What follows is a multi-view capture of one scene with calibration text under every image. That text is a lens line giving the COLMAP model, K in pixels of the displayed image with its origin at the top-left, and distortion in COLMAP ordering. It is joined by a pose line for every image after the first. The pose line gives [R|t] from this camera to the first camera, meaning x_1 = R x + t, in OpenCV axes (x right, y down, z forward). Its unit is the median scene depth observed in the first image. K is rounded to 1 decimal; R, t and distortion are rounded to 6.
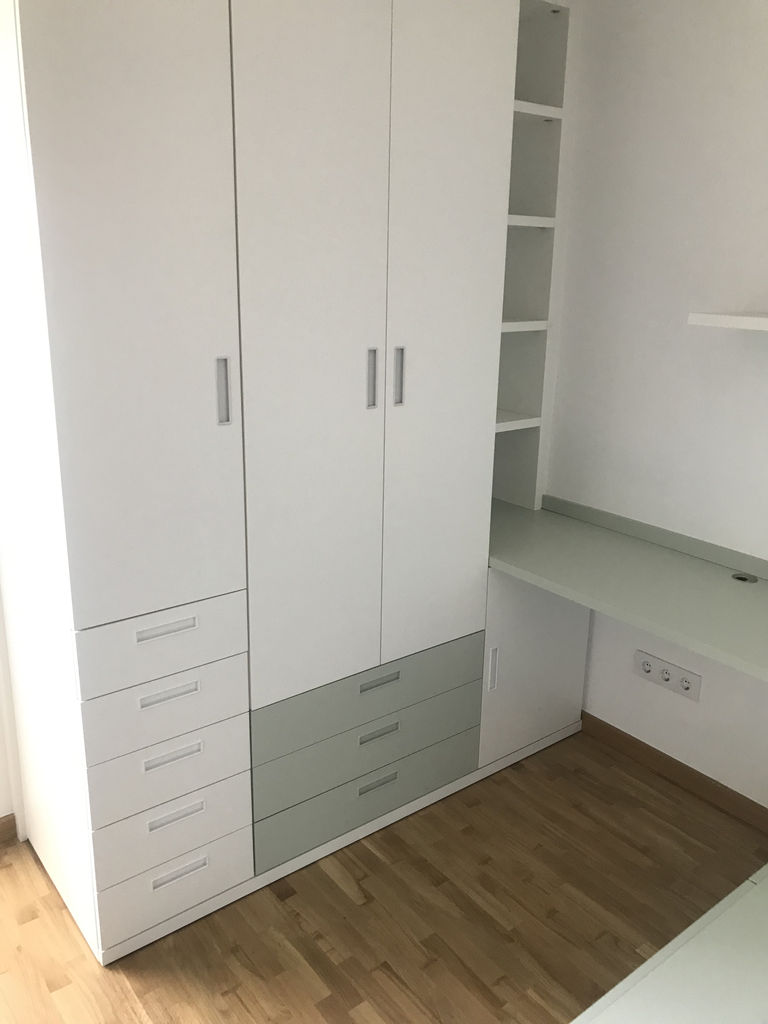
lens RADIAL K [[852.0, 0, 391.3], [0, 852.0, 506.5], [0, 0, 1]] dist [0.050717, -0.028905]
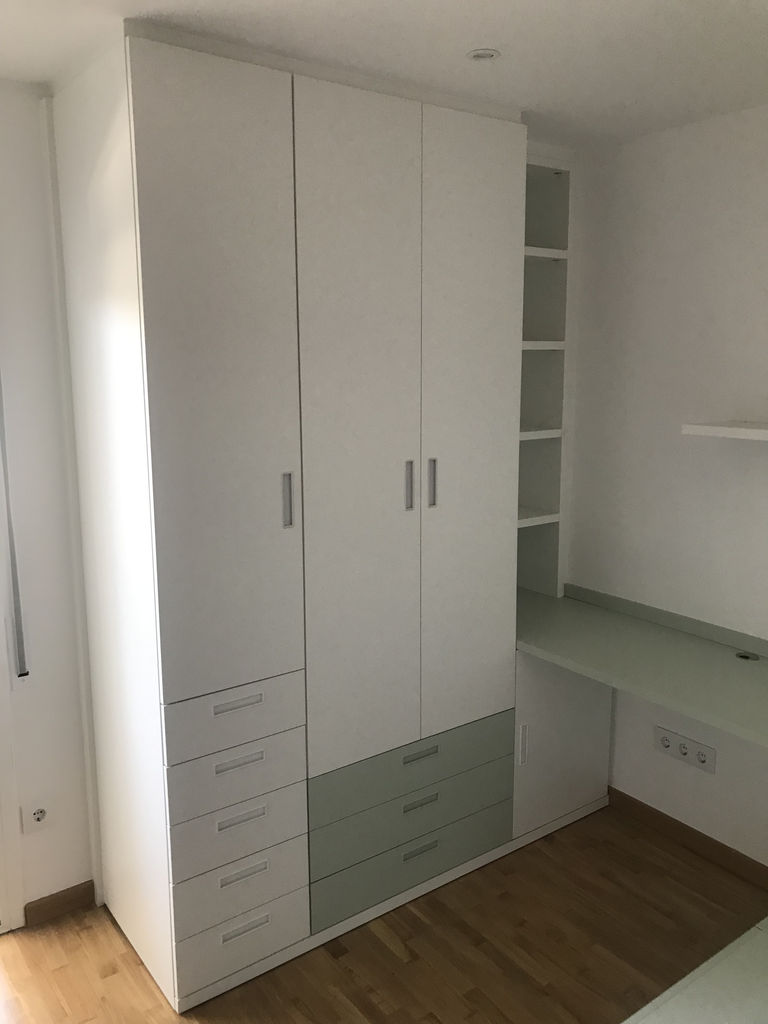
lens RADIAL K [[852.0, 0, 388.0], [0, 852.0, 504.5], [0, 0, 1]] dist [0.050717, -0.028905]
pose [[0.999206, -0.018189, -0.035451, -0.010399], [0.014176, 0.993794, -0.110328, 0.004360], [0.037237, 0.109738, 0.993263, -0.149758]]
